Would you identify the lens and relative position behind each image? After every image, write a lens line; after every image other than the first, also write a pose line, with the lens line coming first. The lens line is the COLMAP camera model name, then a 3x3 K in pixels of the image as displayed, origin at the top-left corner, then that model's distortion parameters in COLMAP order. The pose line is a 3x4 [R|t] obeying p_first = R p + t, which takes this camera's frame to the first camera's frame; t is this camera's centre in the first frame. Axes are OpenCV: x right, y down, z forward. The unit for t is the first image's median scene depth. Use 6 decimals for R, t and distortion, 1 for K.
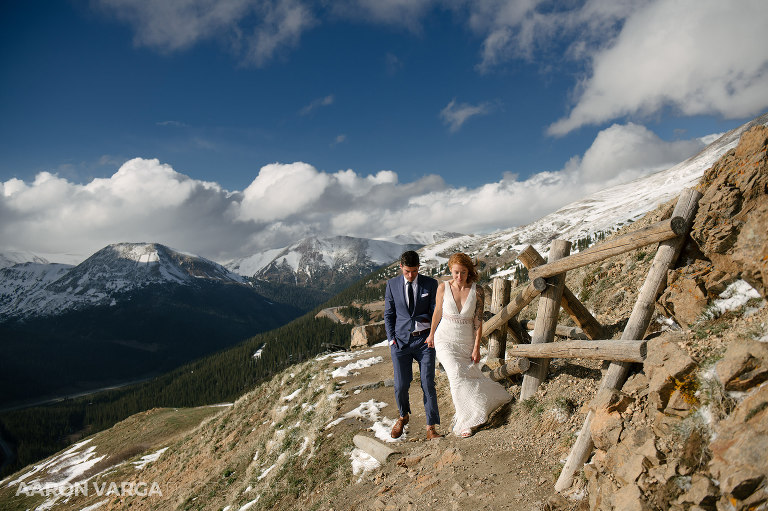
lens RADIAL K [[727.0, 0, 386.4], [0, 727.0, 253.5], [0, 0, 1]] dist [0.019279, 0.008909]
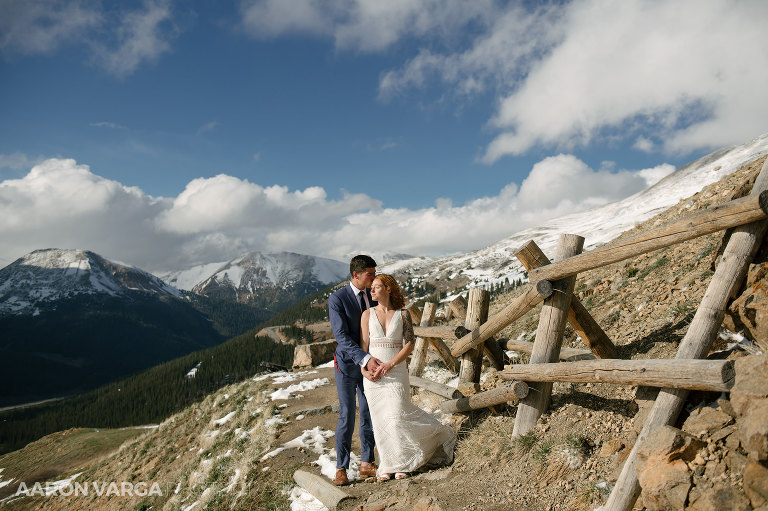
lens RADIAL K [[755.0, 0, 384.0], [0, 755.0, 255.5], [0, 0, 1]] dist [0.040942, -0.007493]
pose [[0.996782, 0.046040, 0.065625, -0.009144], [-0.044448, 0.998686, -0.025523, 0.018264], [-0.066714, 0.022524, 0.997518, 0.100624]]
